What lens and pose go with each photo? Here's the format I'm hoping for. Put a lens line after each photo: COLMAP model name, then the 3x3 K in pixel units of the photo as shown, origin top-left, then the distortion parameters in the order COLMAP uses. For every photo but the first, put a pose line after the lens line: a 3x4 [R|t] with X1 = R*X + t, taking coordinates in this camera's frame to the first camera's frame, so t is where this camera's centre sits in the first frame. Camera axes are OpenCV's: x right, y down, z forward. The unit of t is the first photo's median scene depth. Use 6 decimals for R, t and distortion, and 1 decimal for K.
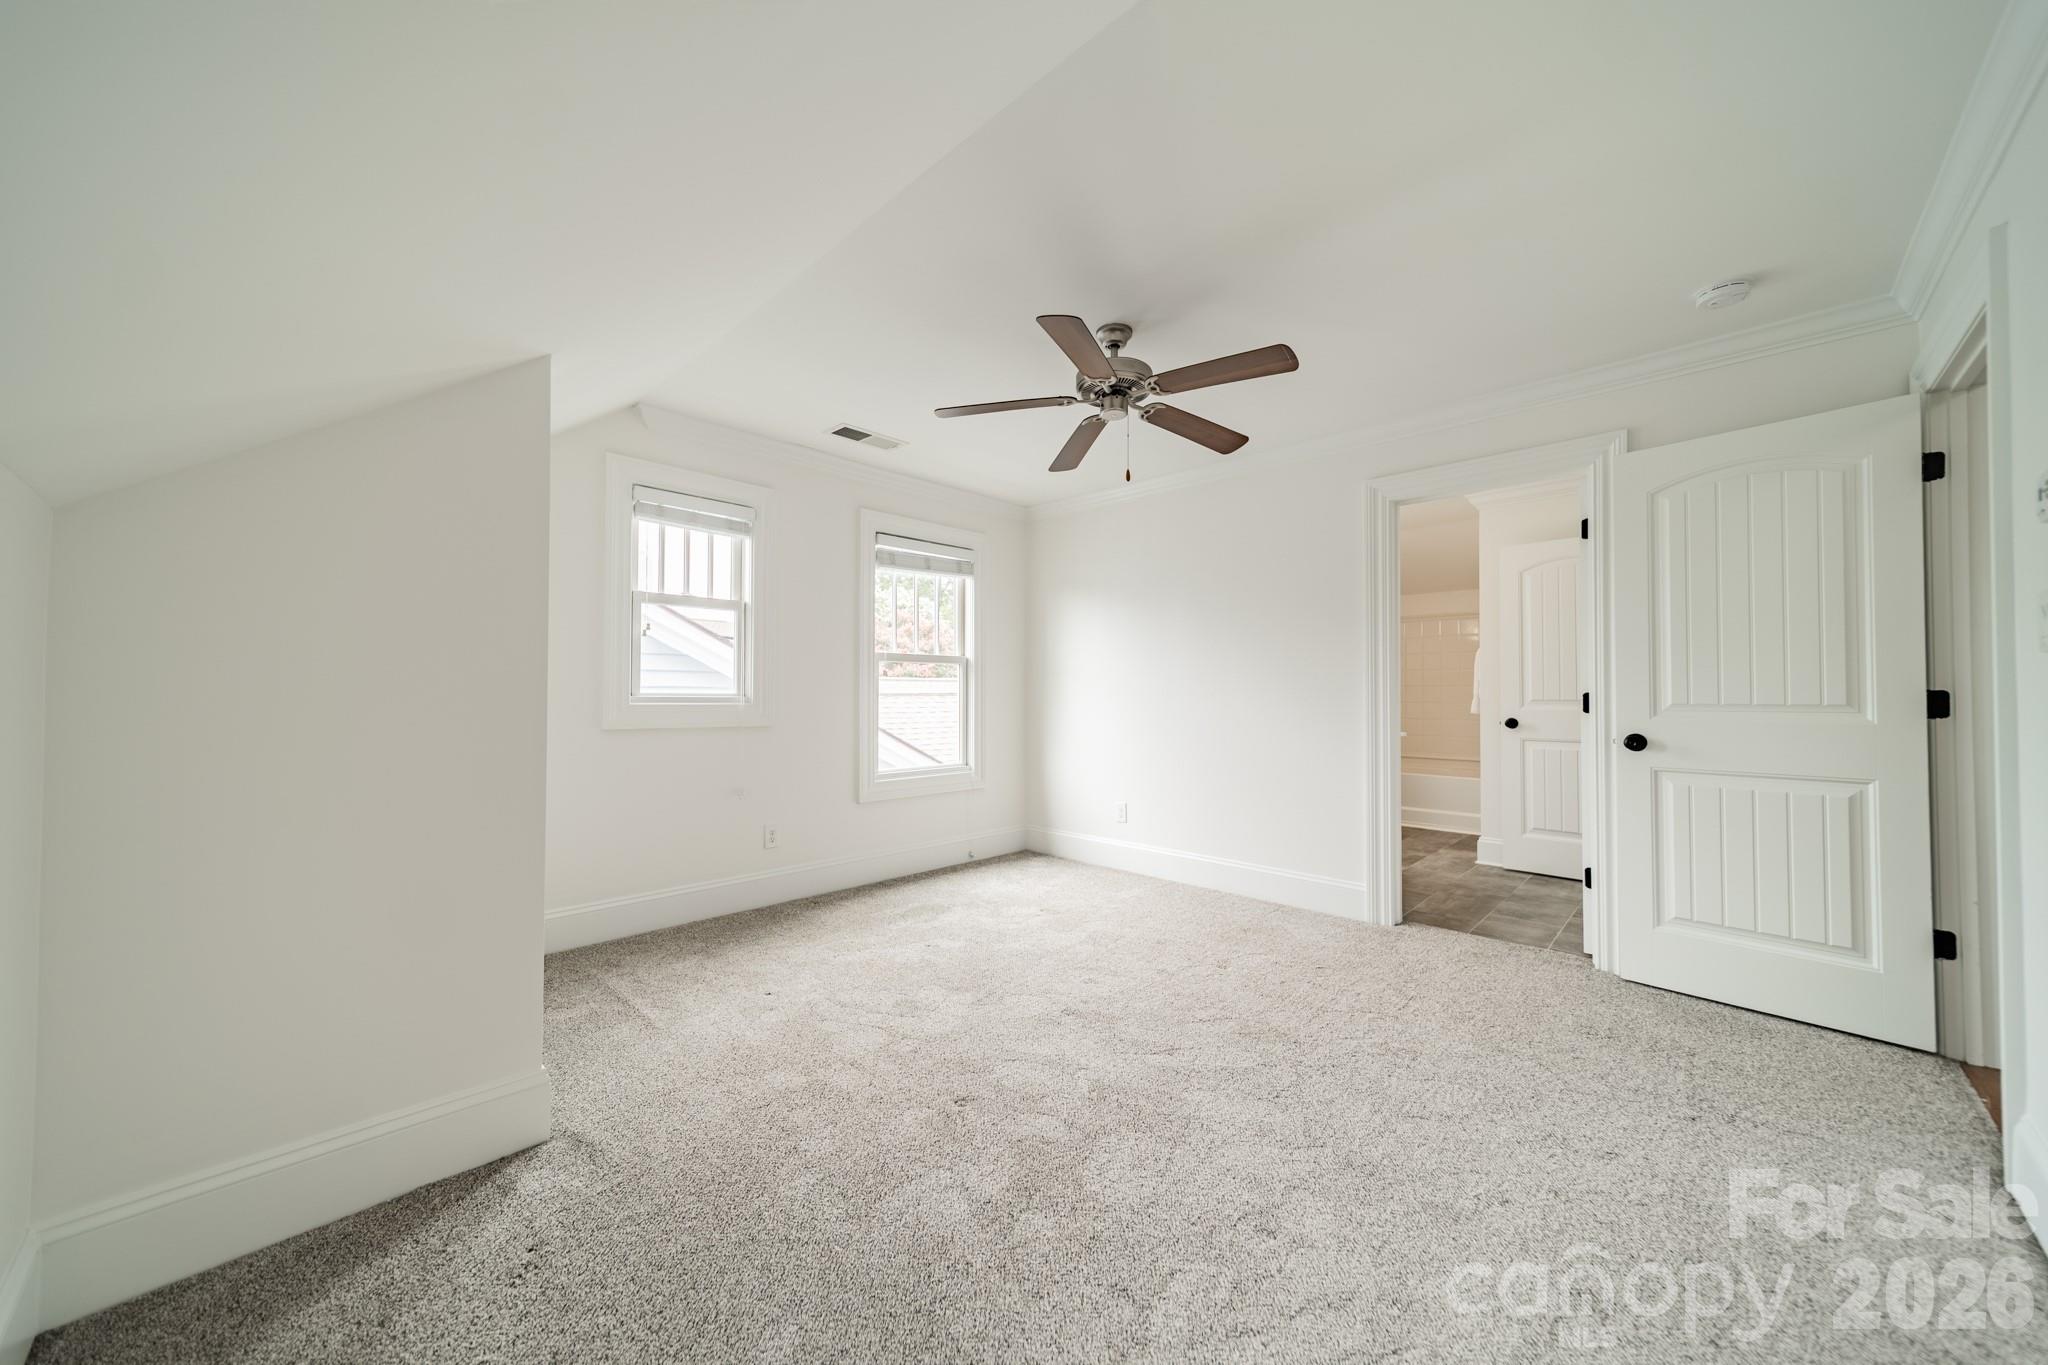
lens RADIAL K [[727.0, 0, 1029.8], [0, 727.0, 688.0], [0, 0, 1]] dist [0.007208, -0.000082]
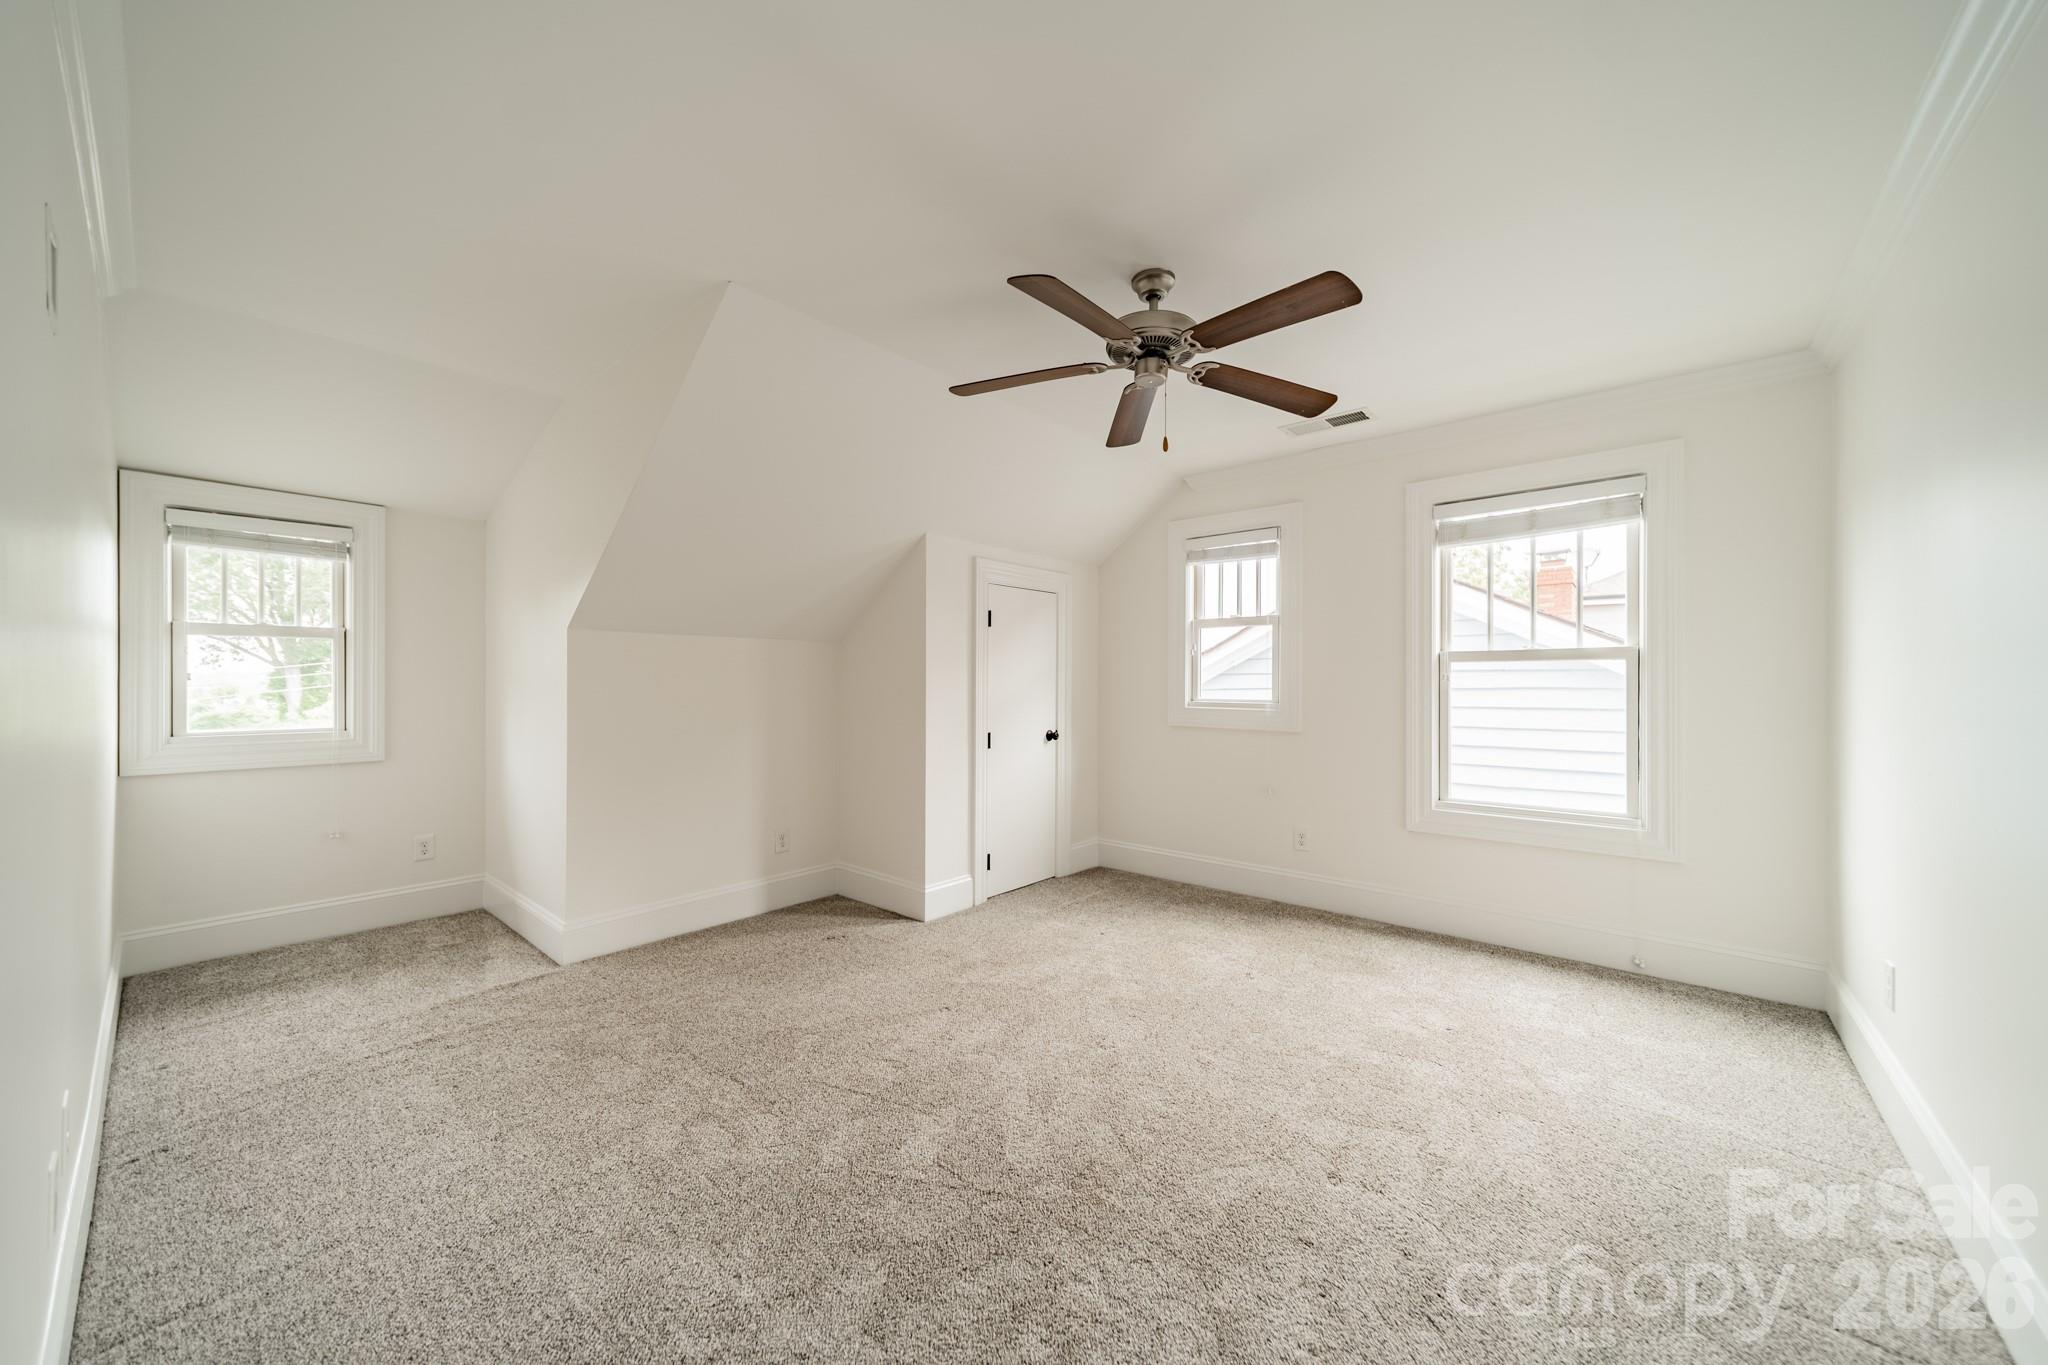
lens RADIAL K [[727.0, 0, 1029.8], [0, 727.0, 688.0], [0, 0, 1]] dist [0.007208, -0.000082]
pose [[0.065584, 0.003234, -0.997842, 0.683138], [0.006900, 0.999969, 0.003695, -0.017995], [0.997823, -0.007127, 0.065560, 0.580374]]
